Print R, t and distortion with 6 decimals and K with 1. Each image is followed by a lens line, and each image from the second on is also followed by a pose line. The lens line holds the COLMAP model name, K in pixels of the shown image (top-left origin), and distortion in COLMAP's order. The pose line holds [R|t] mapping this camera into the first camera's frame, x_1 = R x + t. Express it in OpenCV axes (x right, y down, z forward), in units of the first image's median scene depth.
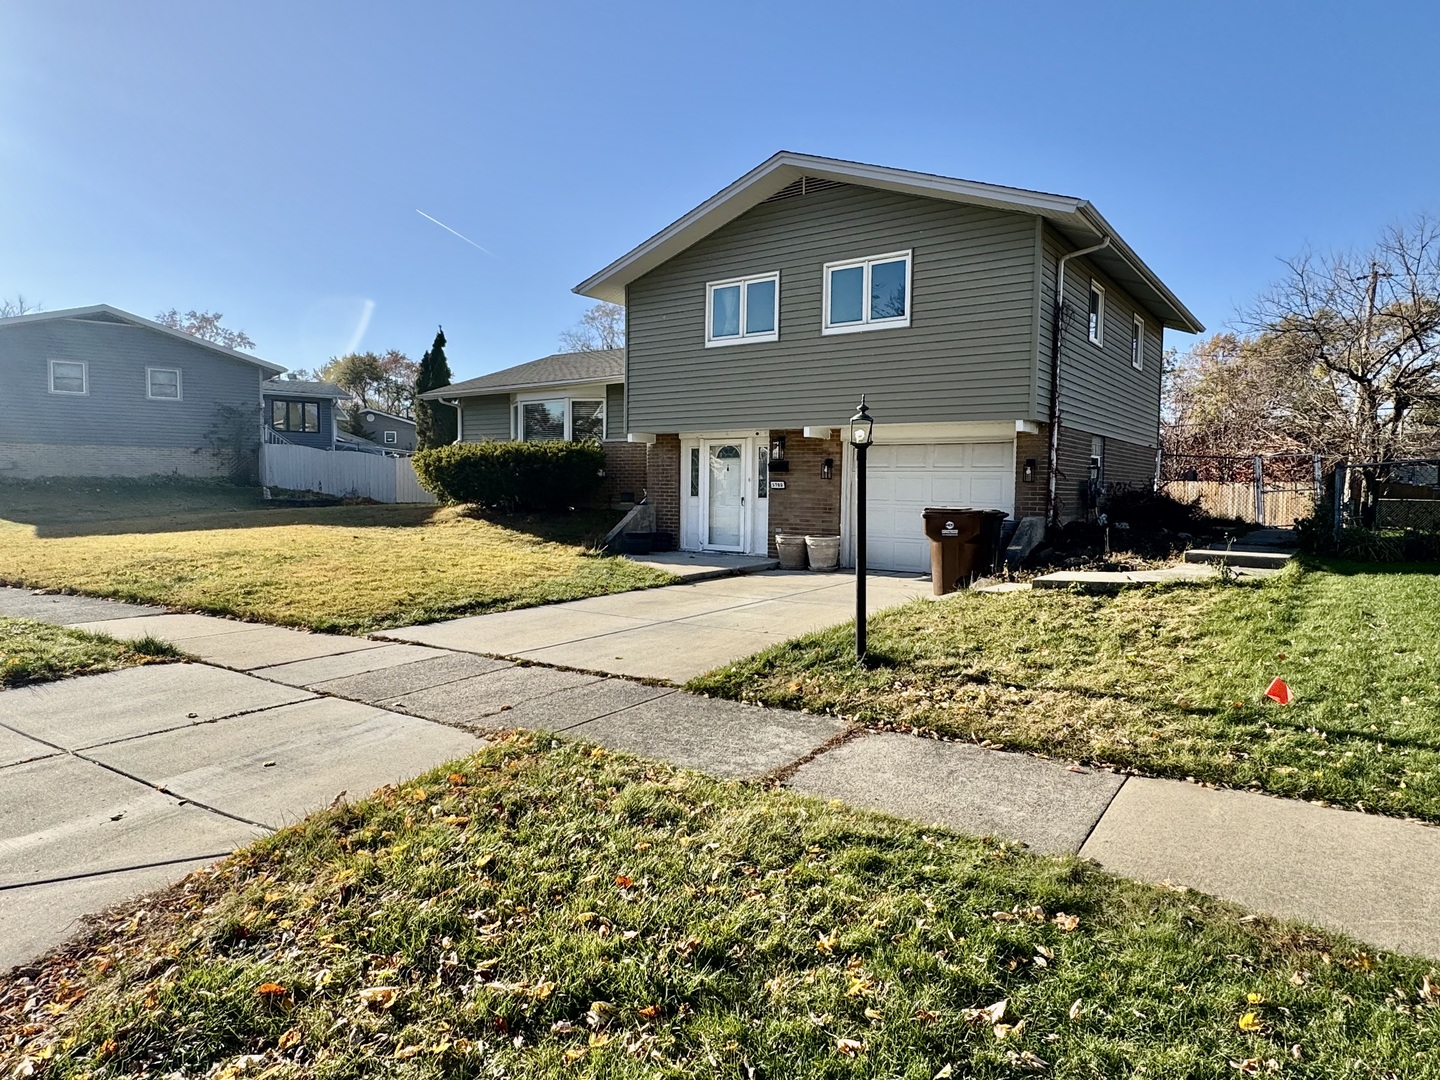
lens RADIAL K [[883.9, 0, 718.4], [0, 883.9, 536.5], [0, 0, 1]] dist [0.015616, -0.001197]
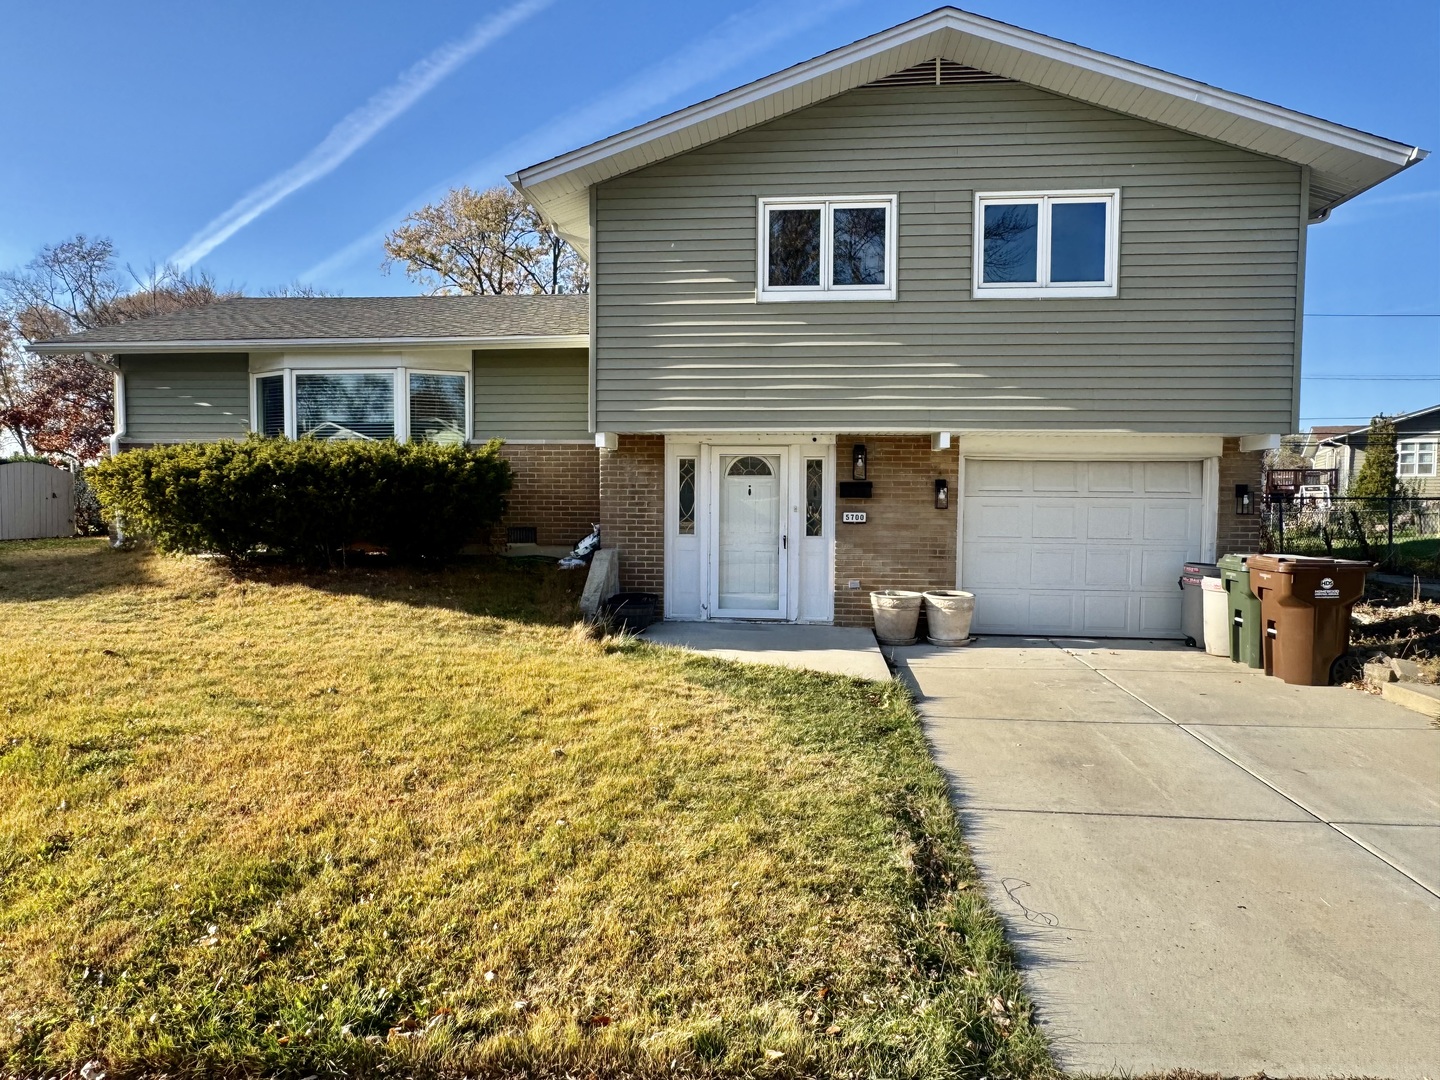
lens RADIAL K [[921.2, 0, 720.0], [0, 921.2, 540.0], [0, 0, 1]] dist [-0.001281, 0.000635]
pose [[0.862556, -0.027604, 0.505207, -0.373194], [0.030089, 0.999542, 0.003241, -0.046298], [-0.505065, 0.012405, 0.862992, 0.448997]]
